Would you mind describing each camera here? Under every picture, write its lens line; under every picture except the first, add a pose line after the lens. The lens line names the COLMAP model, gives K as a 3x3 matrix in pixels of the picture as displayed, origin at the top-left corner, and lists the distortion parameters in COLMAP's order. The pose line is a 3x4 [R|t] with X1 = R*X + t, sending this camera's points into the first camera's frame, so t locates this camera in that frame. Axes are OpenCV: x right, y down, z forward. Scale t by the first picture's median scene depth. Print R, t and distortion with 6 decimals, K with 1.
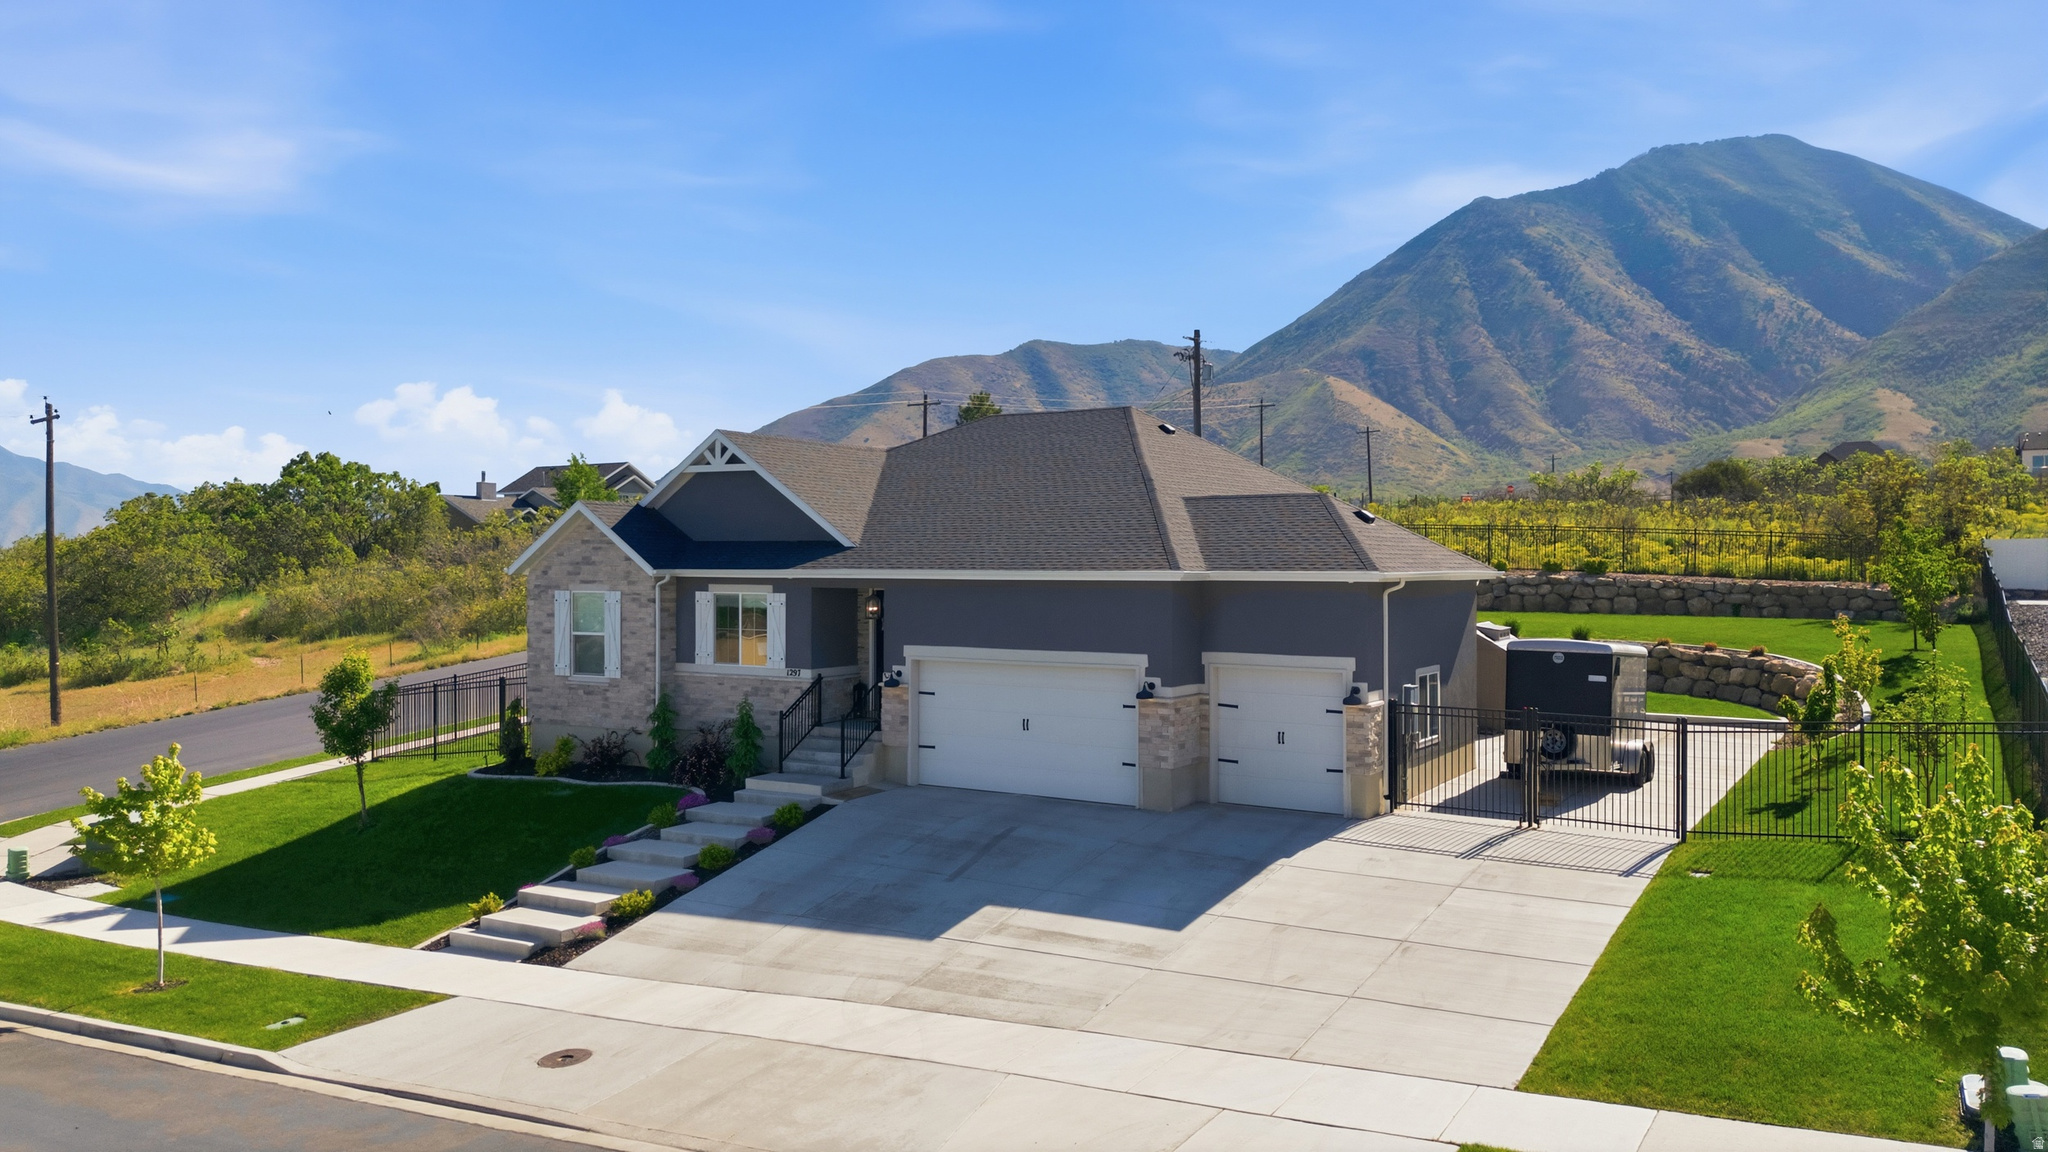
lens RADIAL K [[1491.4, 0, 1025.1], [0, 1491.4, 601.7], [0, 0, 1]] dist [0.036321, -0.006741]
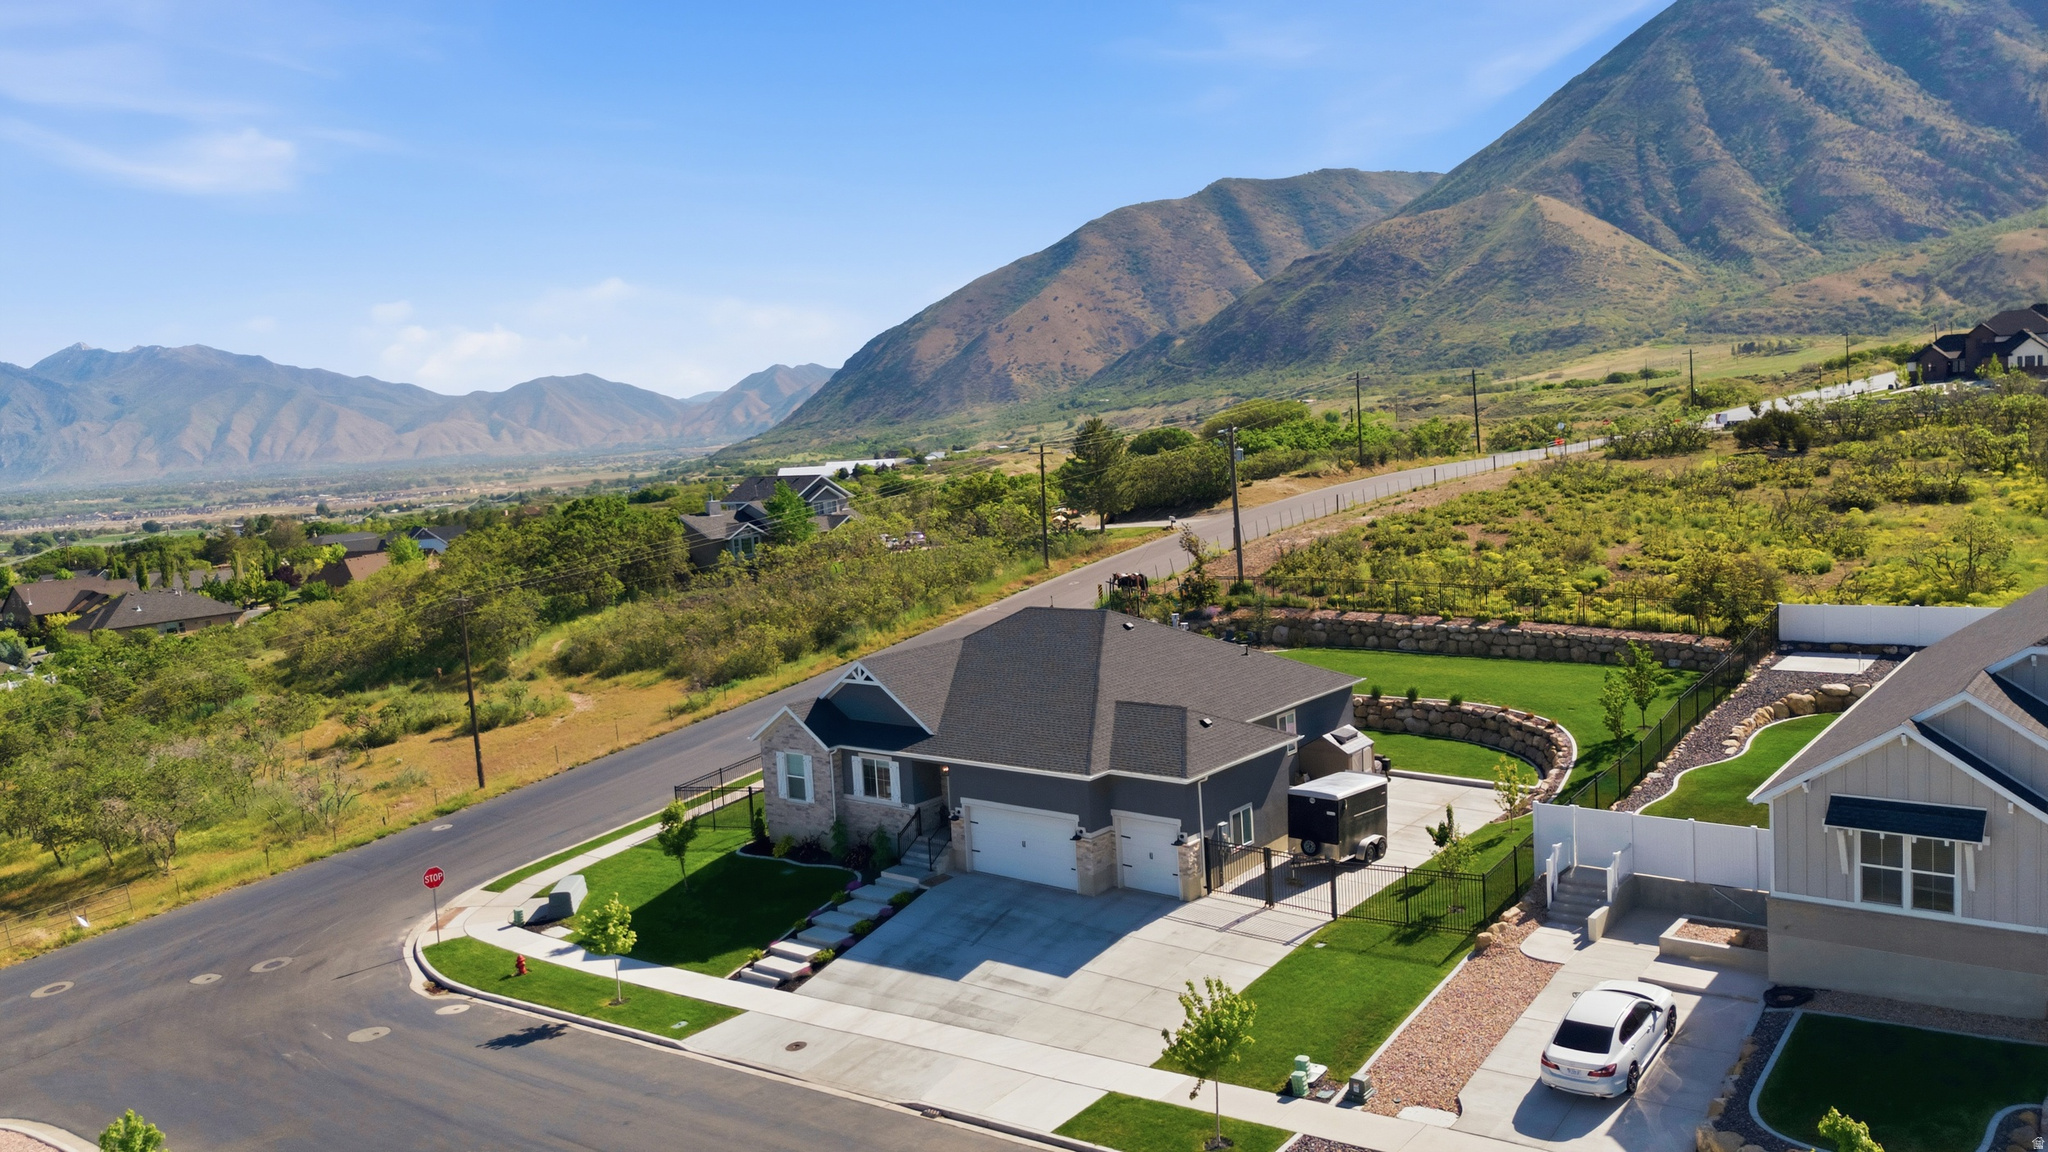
lens RADIAL K [[1508.2, 0, 1024.0], [0, 1508.2, 576.0], [0, 0, 1]] dist [0.055778, -0.055838]
pose [[0.989012, -0.046257, -0.140410, 0.112313], [0.058003, 0.995045, 0.080754, -0.161345], [0.135979, -0.088011, 0.986795, -0.334755]]
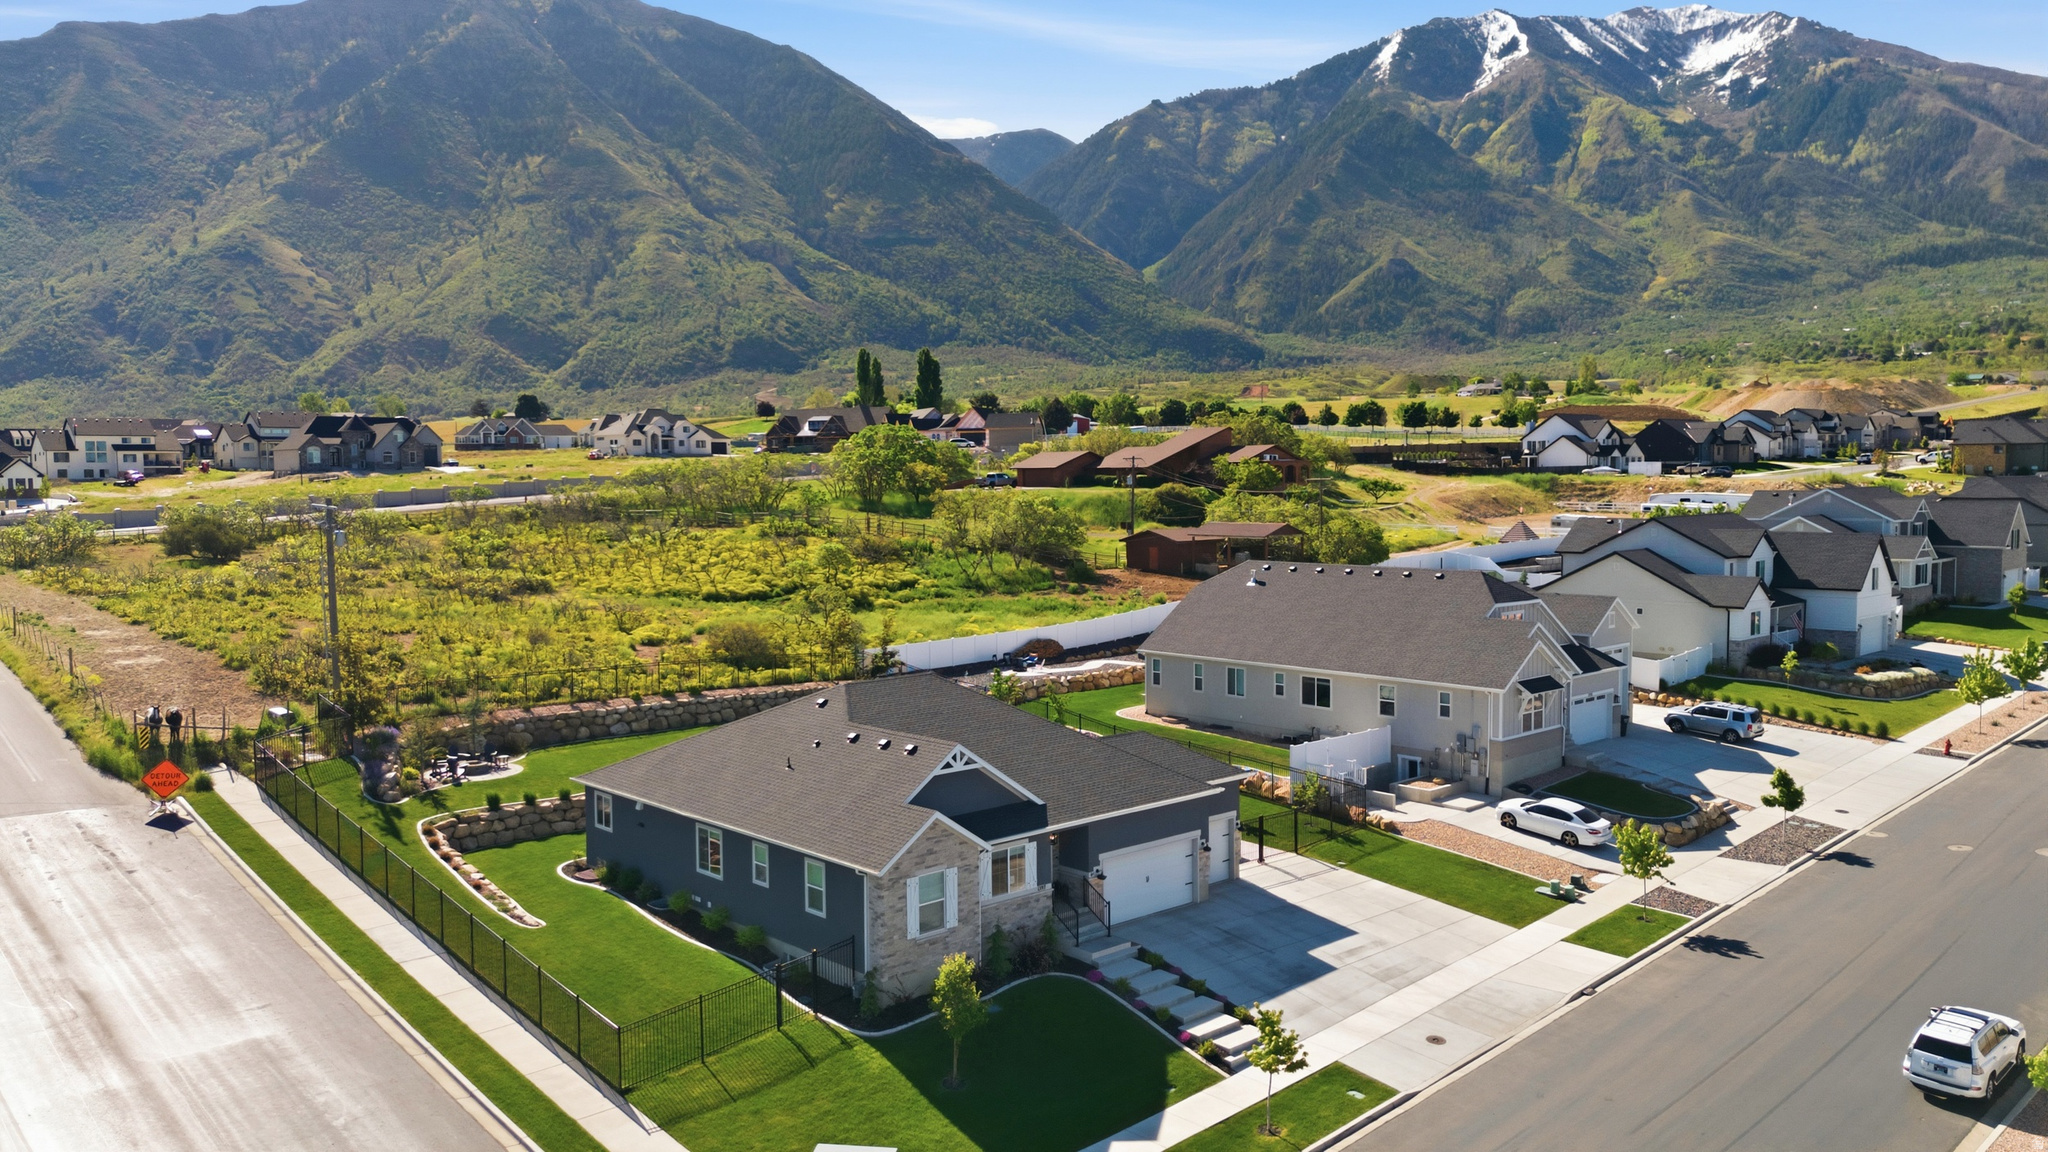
lens RADIAL K [[1508.2, 0, 1024.0], [0, 1508.2, 576.0], [0, 0, 1]] dist [0.055778, -0.055838]
pose [[0.278977, -0.072277, 0.957574, -0.754285], [0.033181, 0.997294, 0.065608, -0.176364], [-0.959724, 0.013470, 0.280621, 0.238032]]
